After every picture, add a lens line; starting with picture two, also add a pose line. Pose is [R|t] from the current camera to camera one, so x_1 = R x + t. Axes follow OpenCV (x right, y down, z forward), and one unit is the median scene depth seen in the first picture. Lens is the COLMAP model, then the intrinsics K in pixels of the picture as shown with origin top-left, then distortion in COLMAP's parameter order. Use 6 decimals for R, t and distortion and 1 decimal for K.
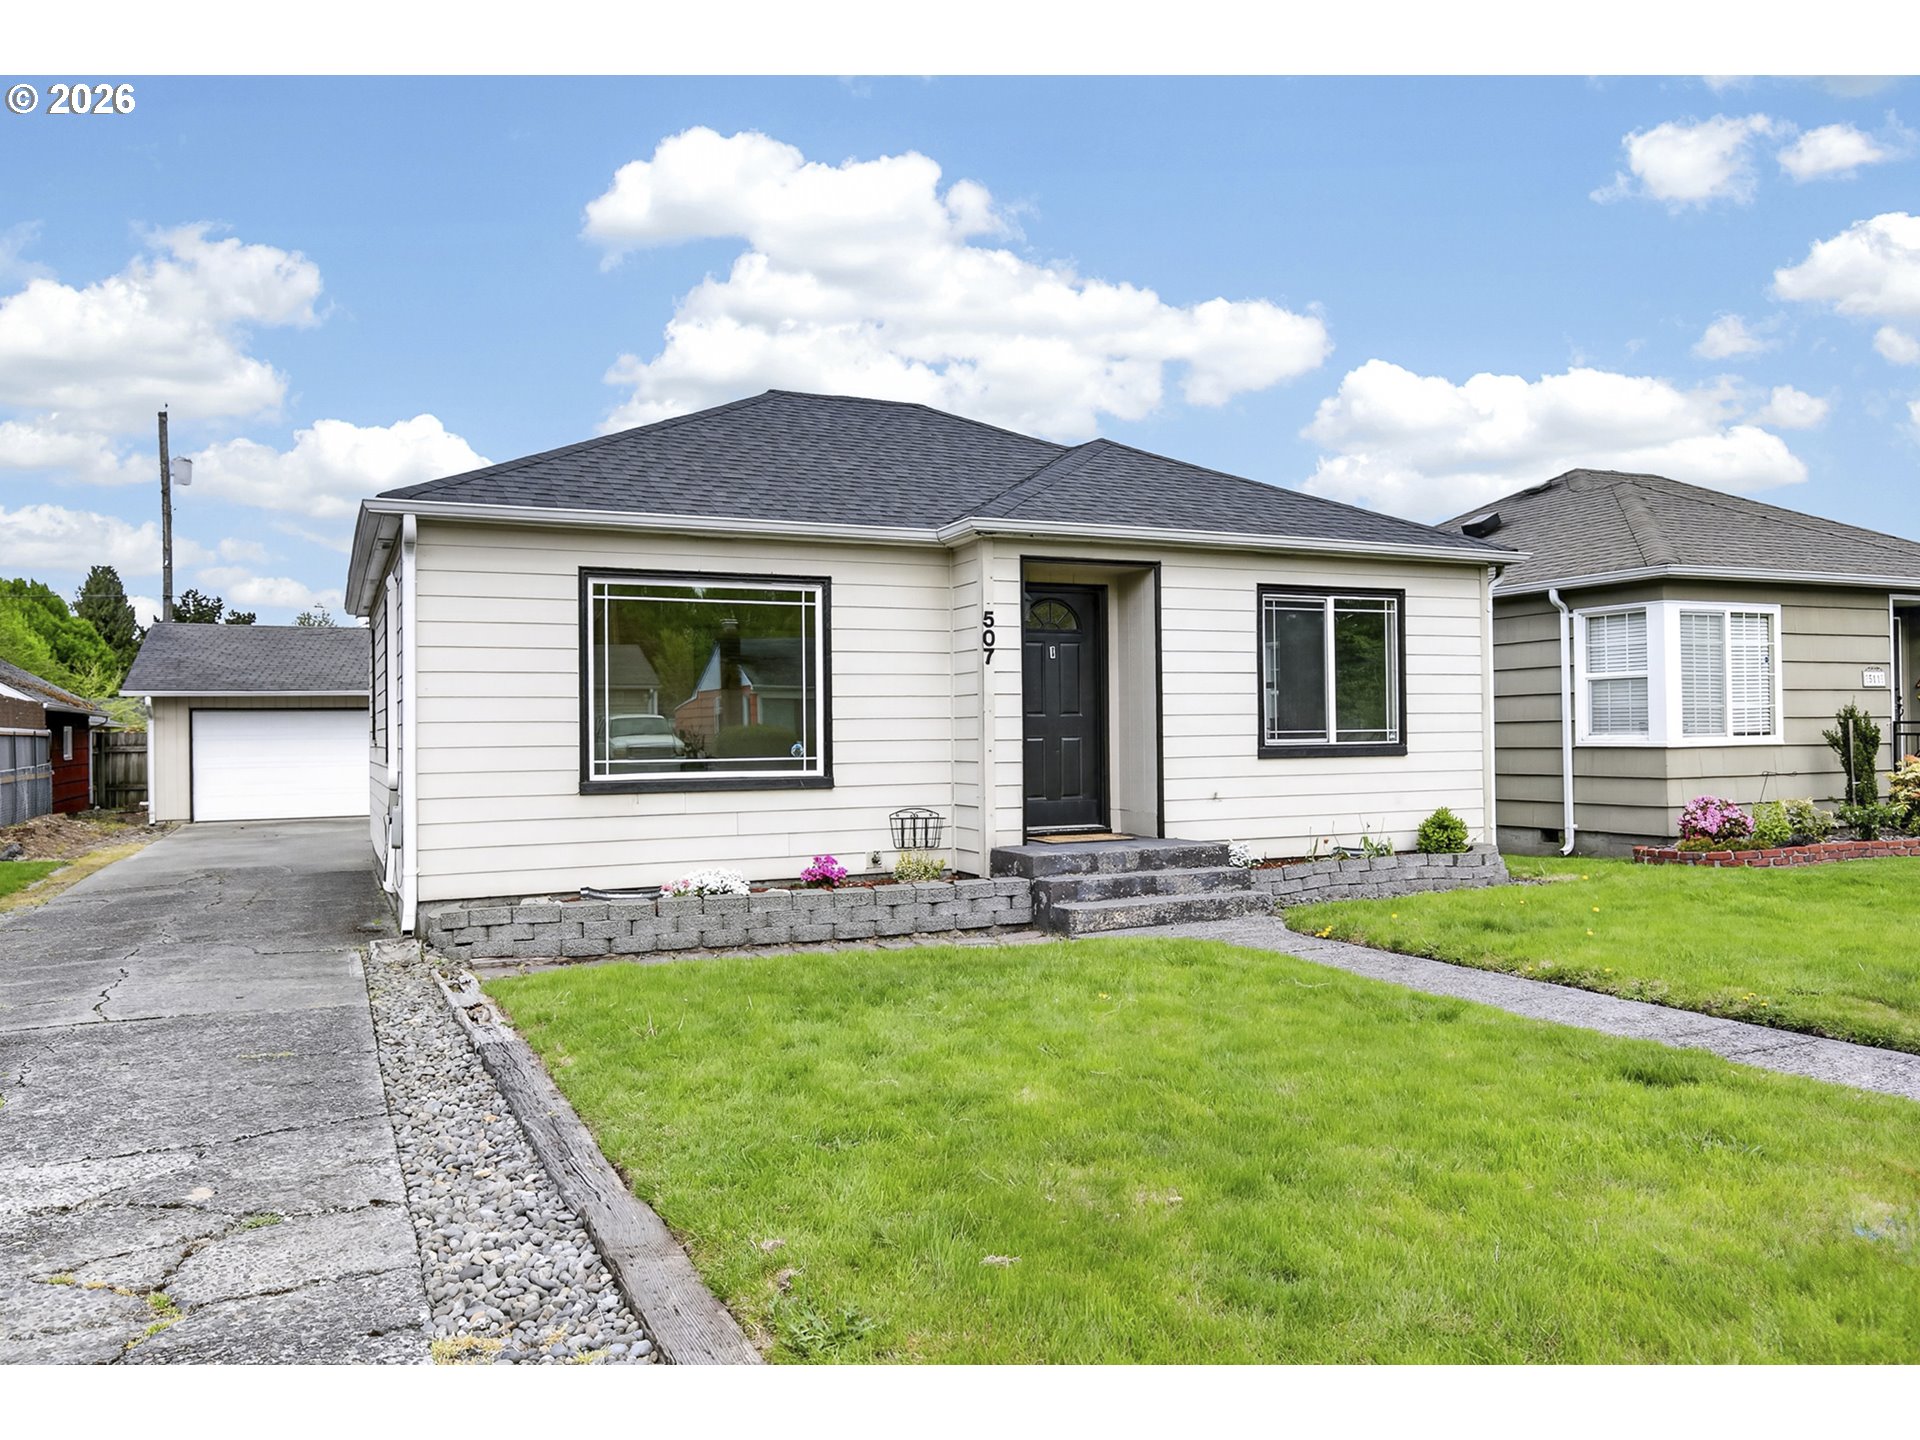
lens RADIAL K [[1413.5, 0, 960.0], [0, 1413.5, 720.0], [0, 0, 1]] dist [0.072340, -0.000462]
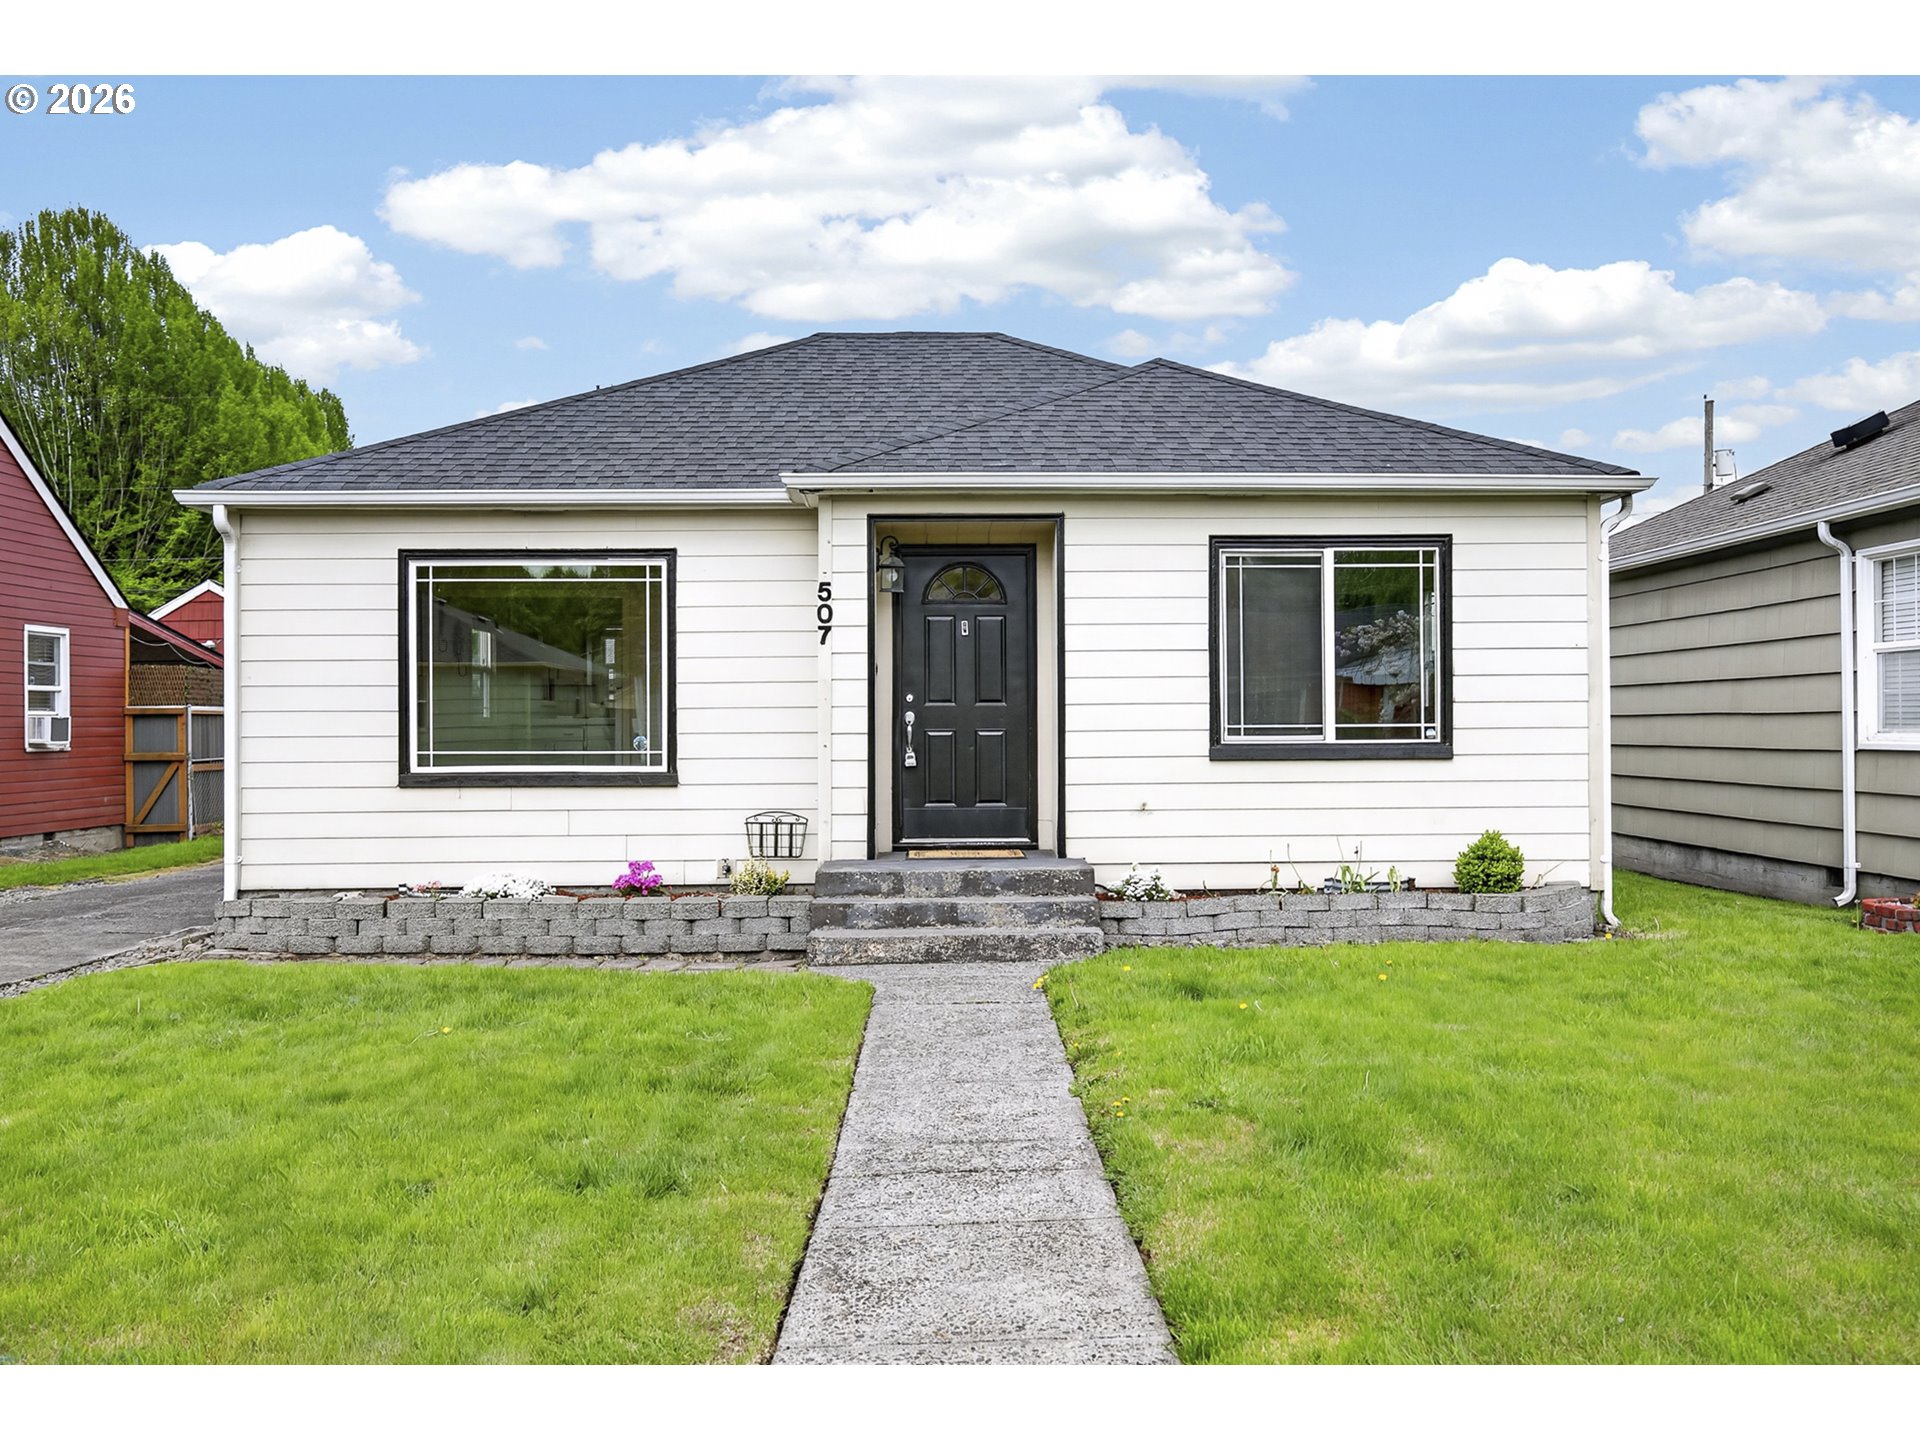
lens RADIAL K [[1629.7, 0, 960.0], [0, 1629.7, 720.0], [0, 0, 1]] dist [0.000489, 0.115532]
pose [[0.911958, 0.005540, -0.410246, 0.491846], [-0.001557, 0.999948, 0.010044, -0.004047], [0.410281, -0.008521, 0.911919, 0.139121]]
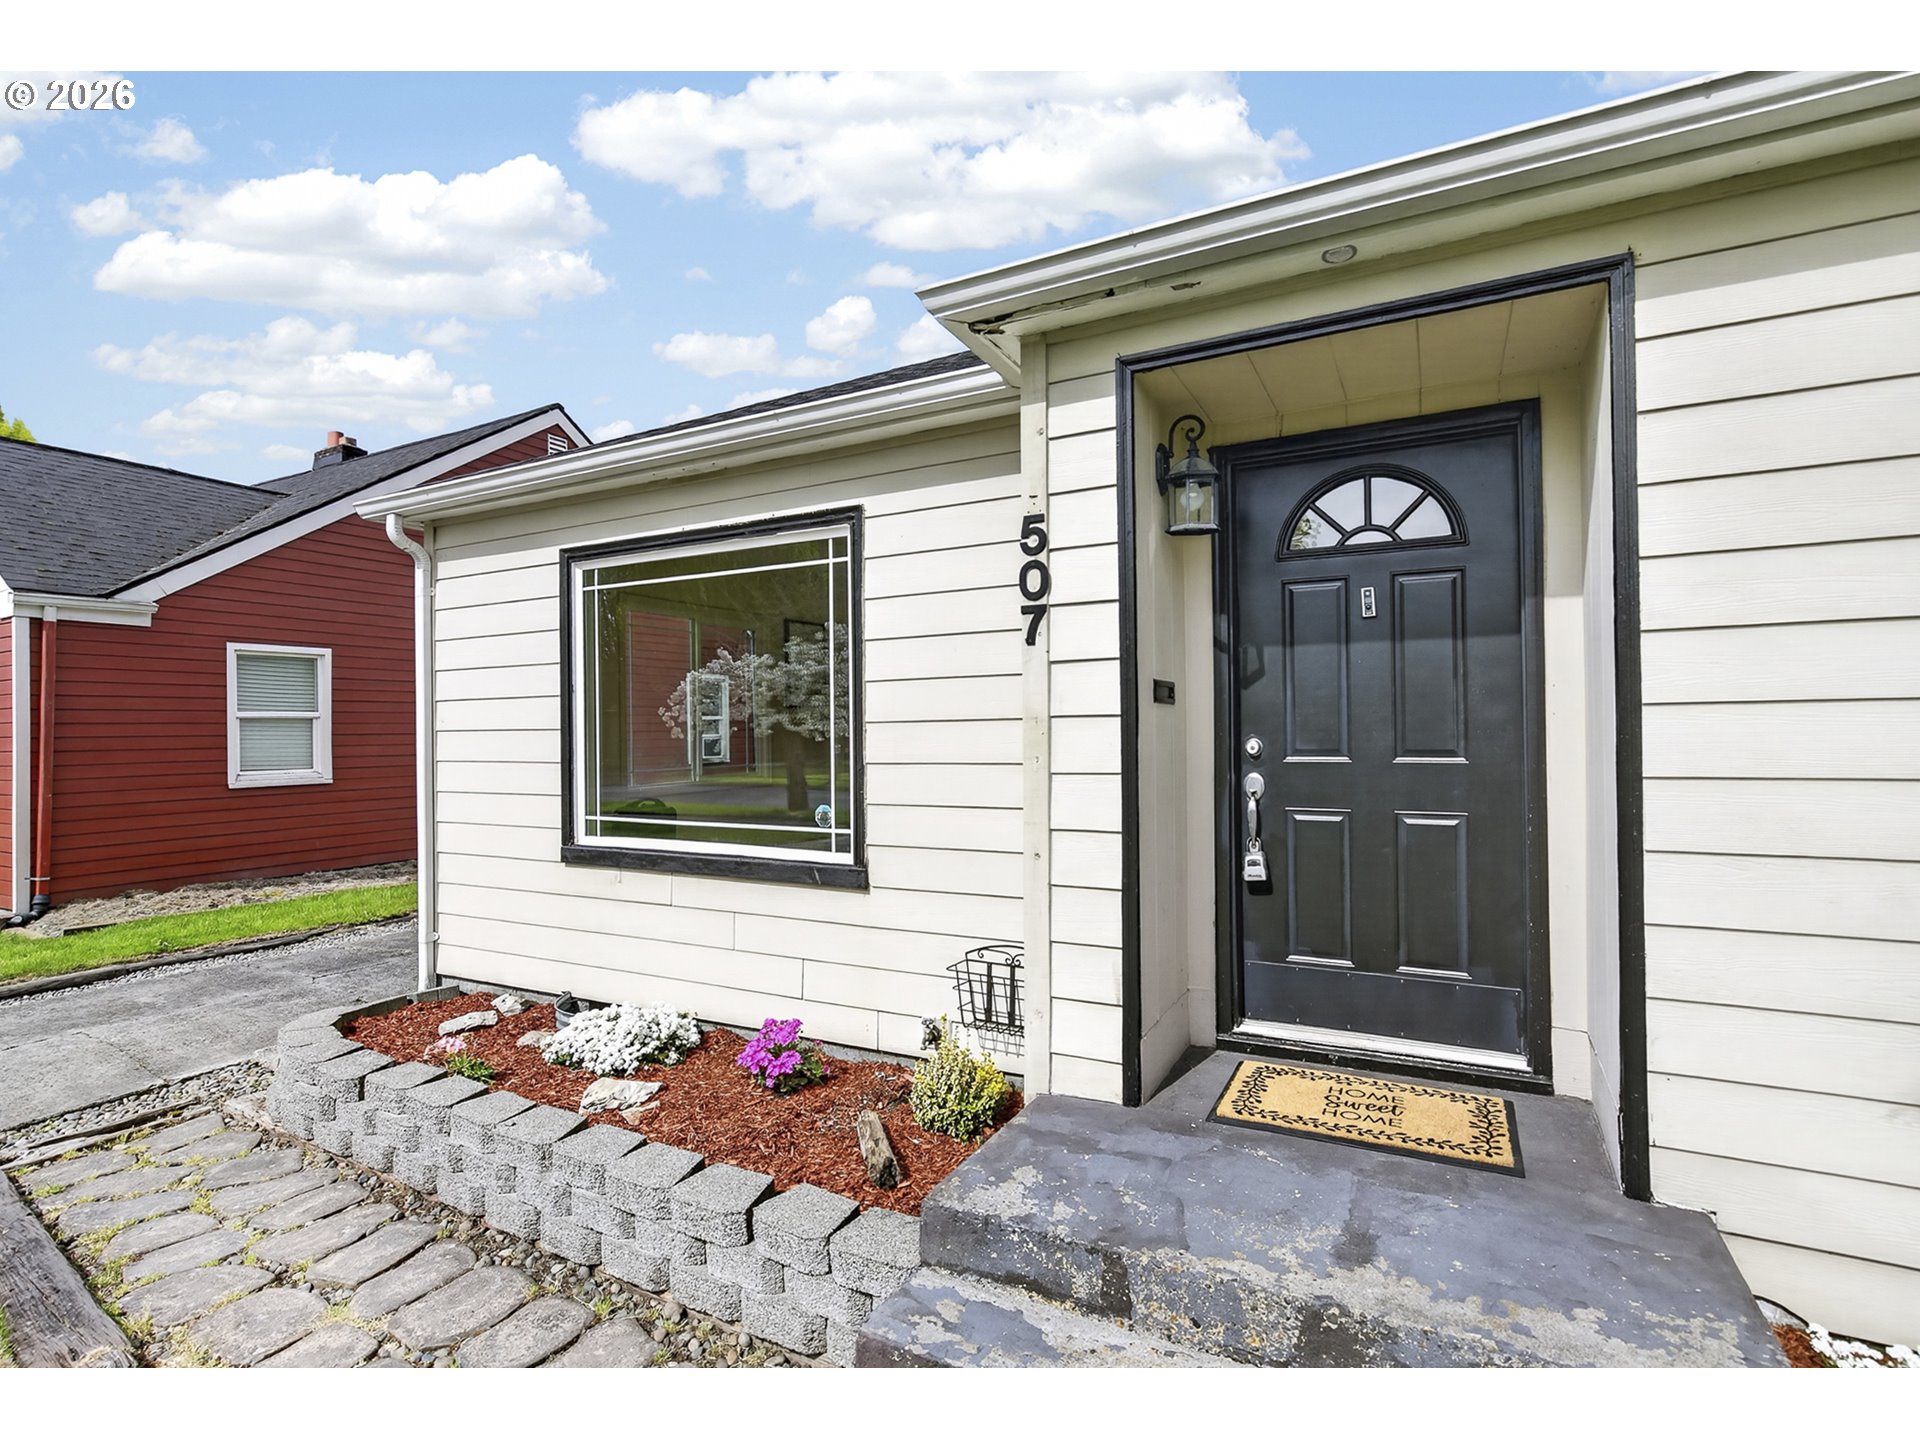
lens RADIAL K [[917.6, 0, 984.0], [0, 917.6, 719.0], [0, 0, 1]] dist [-0.000626, -0.000283]
pose [[0.617026, -0.003796, -0.786933, 0.219096], [0.013270, 0.999896, 0.005582, -0.019272], [0.786831, -0.013887, 0.617013, 0.816346]]
